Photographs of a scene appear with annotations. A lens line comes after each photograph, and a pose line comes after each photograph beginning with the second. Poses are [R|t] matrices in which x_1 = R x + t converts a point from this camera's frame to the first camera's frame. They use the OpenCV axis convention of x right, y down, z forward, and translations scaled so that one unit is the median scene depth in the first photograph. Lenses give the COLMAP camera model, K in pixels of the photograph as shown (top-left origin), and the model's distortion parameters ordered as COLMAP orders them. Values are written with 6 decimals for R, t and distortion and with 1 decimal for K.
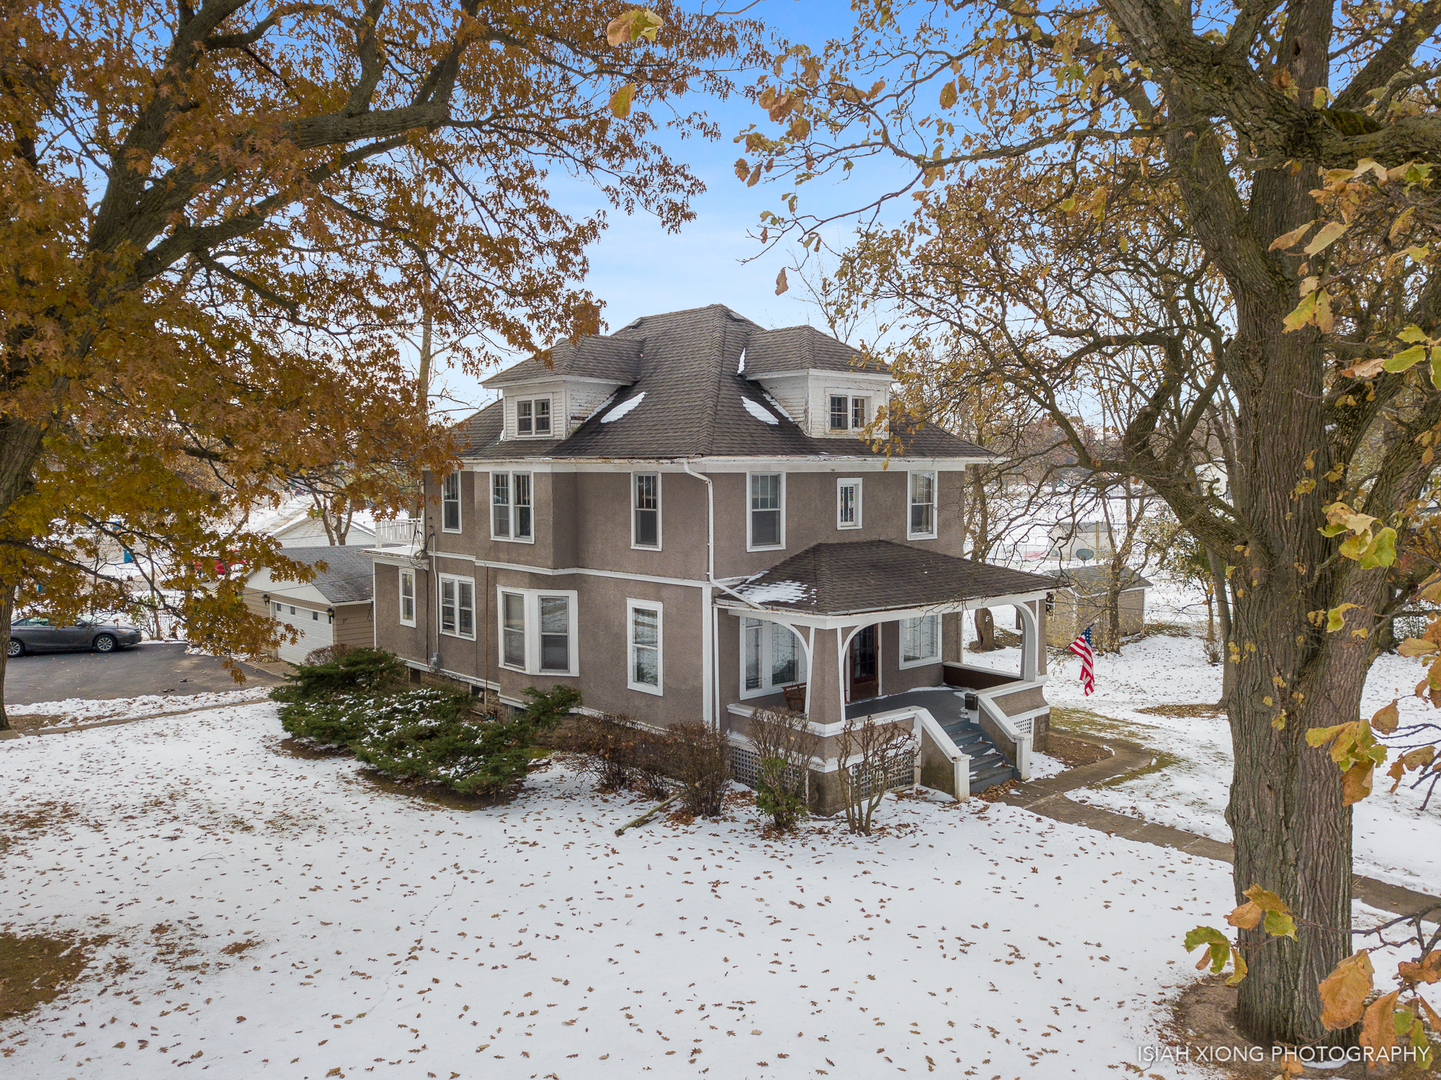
lens RADIAL K [[1090.3, 0, 720.8], [0, 1090.3, 481.0], [0, 0, 1]] dist [0.005577, 0.002637]
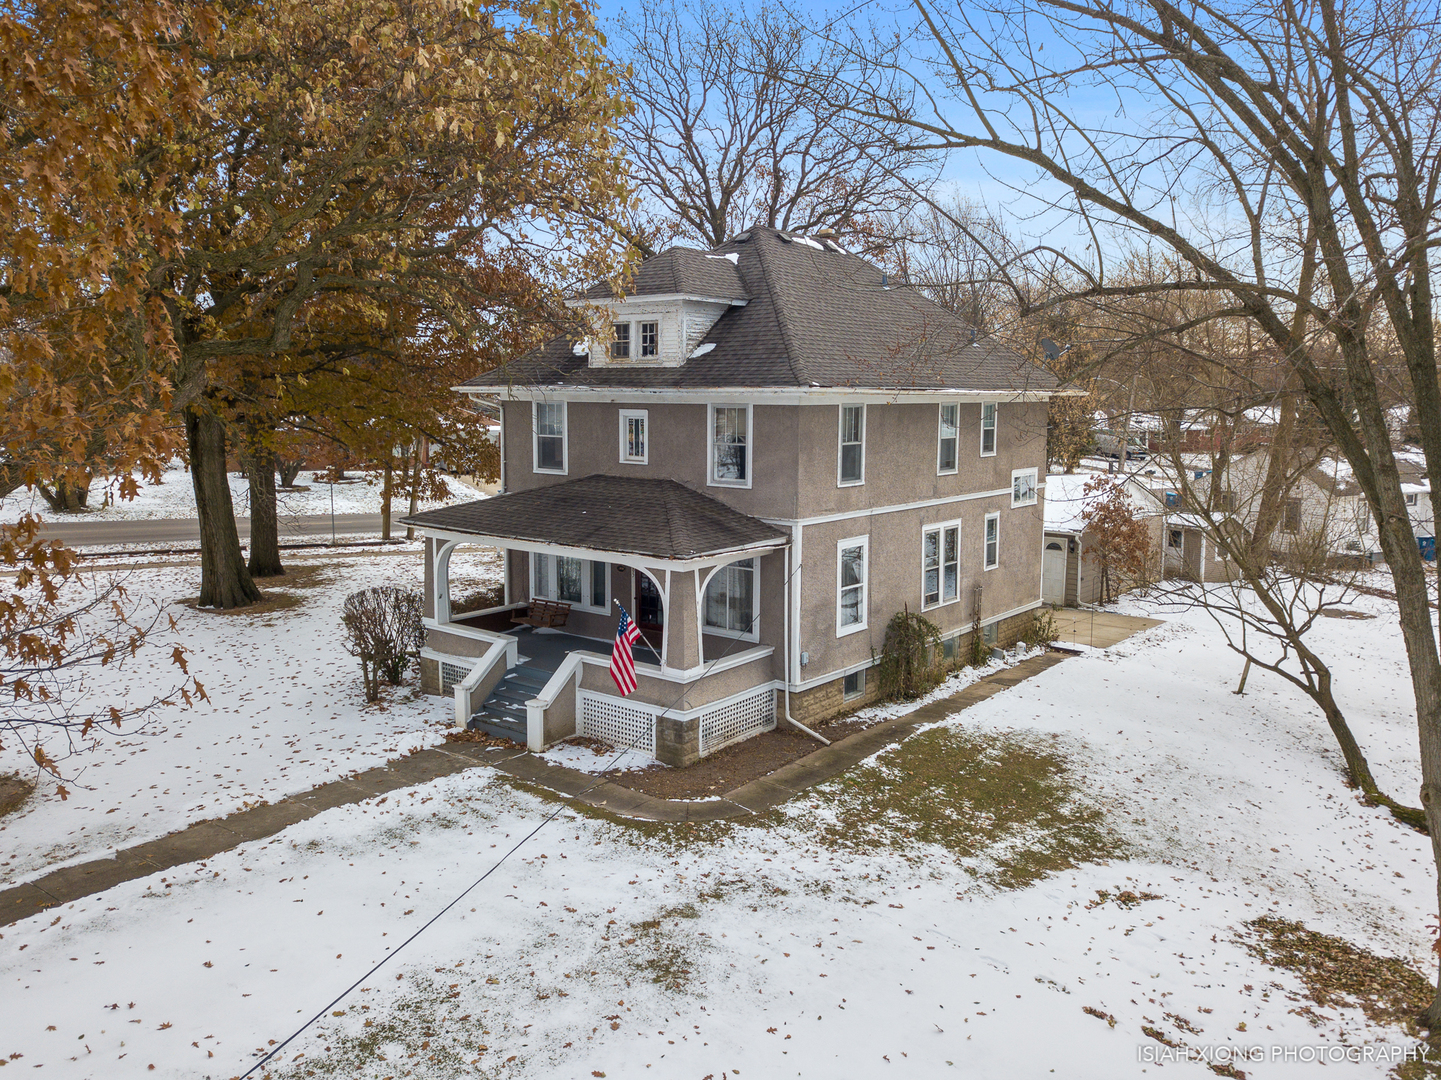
lens RADIAL K [[1090.3, 0, 720.8], [0, 1090.3, 481.0], [0, 0, 1]] dist [0.005577, 0.002637]
pose [[0.176081, 0.081232, -0.981018, 1.113357], [-0.019318, 0.996683, 0.079061, -0.018199], [0.984186, 0.005030, 0.177066, 0.953060]]
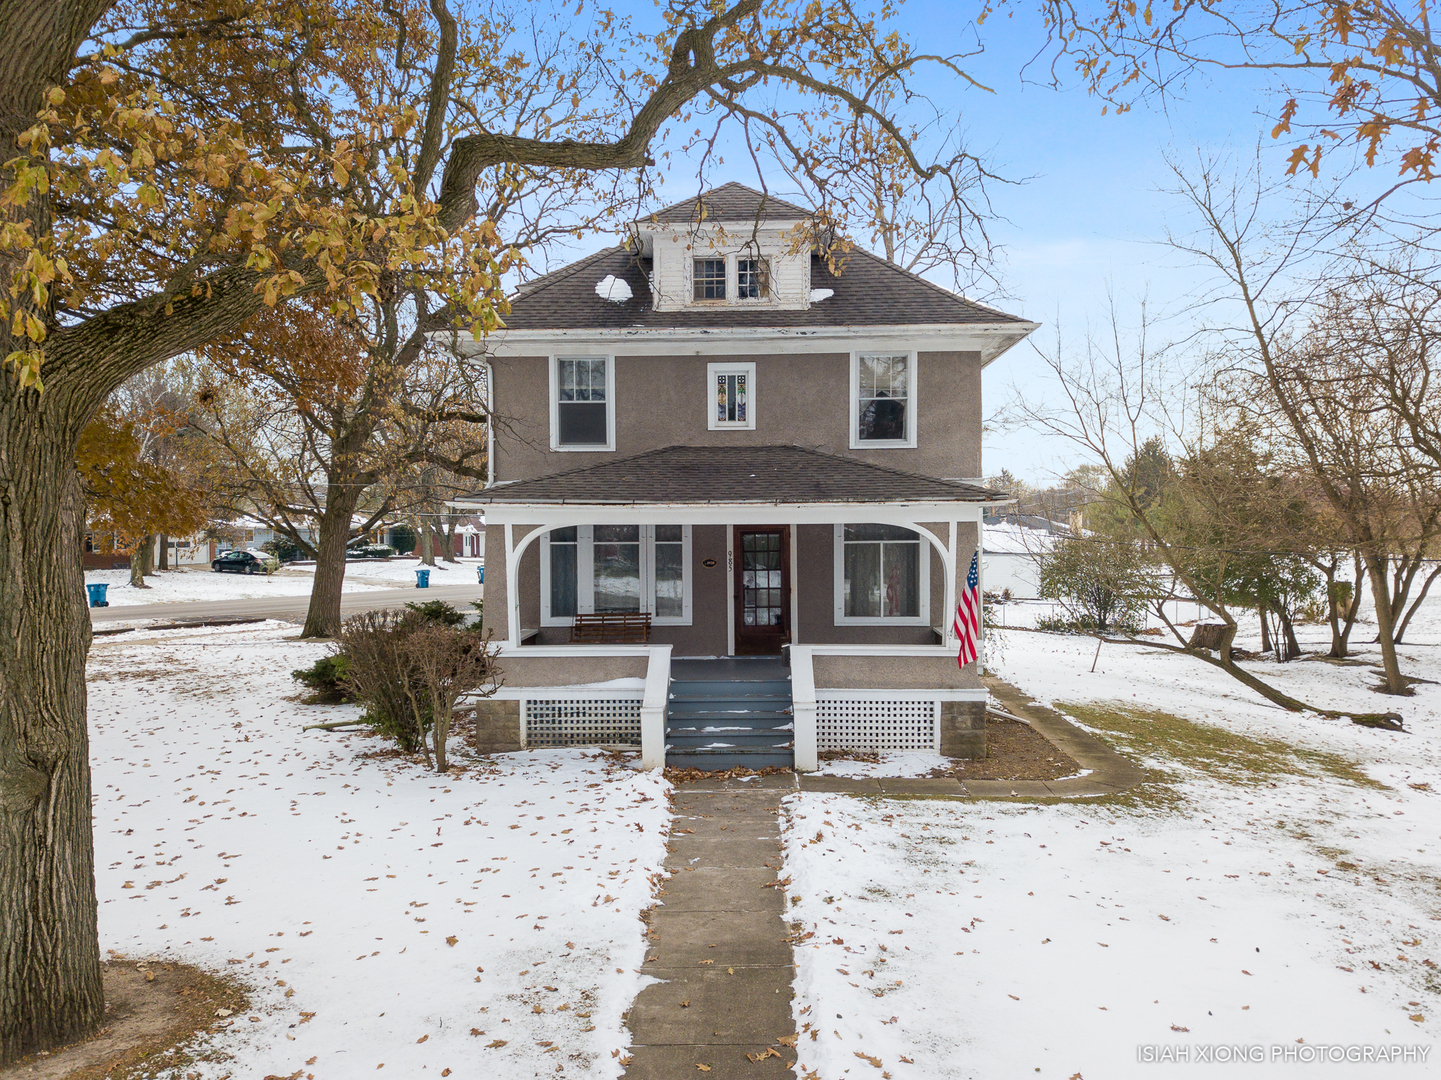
lens RADIAL K [[1097.5, 0, 720.5], [0, 1097.5, 540.0], [0, 0, 1]] dist [0.009153, 0.000791]
pose [[0.724633, 0.006489, -0.689105, 0.675855], [-0.005377, 0.999978, 0.003762, 0.124064], [0.689114, 0.000979, 0.724652, 0.458578]]
